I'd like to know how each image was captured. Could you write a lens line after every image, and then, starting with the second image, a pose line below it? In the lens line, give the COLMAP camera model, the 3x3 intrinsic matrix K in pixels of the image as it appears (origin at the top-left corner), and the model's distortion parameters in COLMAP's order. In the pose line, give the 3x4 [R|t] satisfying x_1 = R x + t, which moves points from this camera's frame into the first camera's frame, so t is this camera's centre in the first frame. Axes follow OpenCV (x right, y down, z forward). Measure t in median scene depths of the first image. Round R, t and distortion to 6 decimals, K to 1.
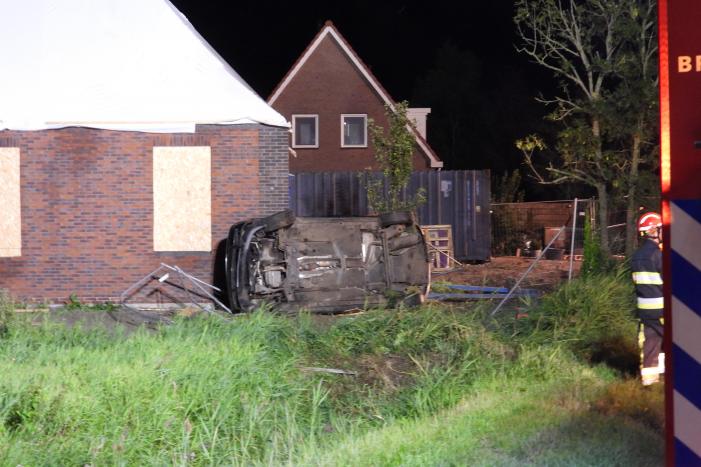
lens RADIAL K [[1746.3, 0, 347.7], [0, 1746.3, 236.0], [0, 0, 1]] dist [-0.005202, 0.000000]
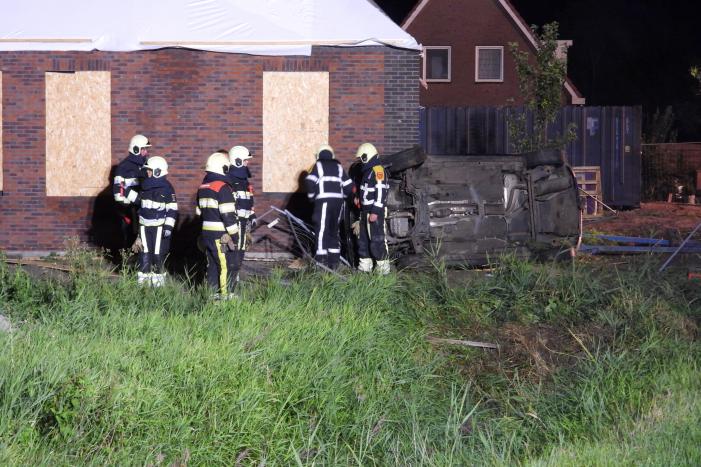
lens RADIAL K [[1746.3, 0, 332.5], [0, 1746.3, 267.4], [0, 0, 1]] dist [-0.005202, 0.000000]
pose [[0.996554, 0.017310, -0.081121, -0.005217], [-0.013023, 0.998505, 0.053083, -0.000570], [0.081918, -0.051843, 0.995290, 0.137075]]
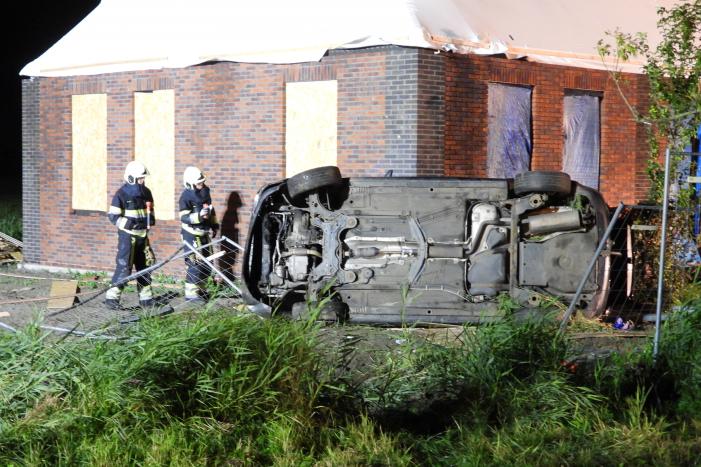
lens RADIAL K [[1319.4, 0, 341.6], [0, 1319.4, 239.8], [0, 0, 1]] dist [0.025470, 0.000000]
pose [[0.688770, 0.050431, -0.723224, 0.323621], [-0.027820, 0.998681, 0.043144, -0.008424], [0.724446, -0.009596, 0.689264, 0.624230]]
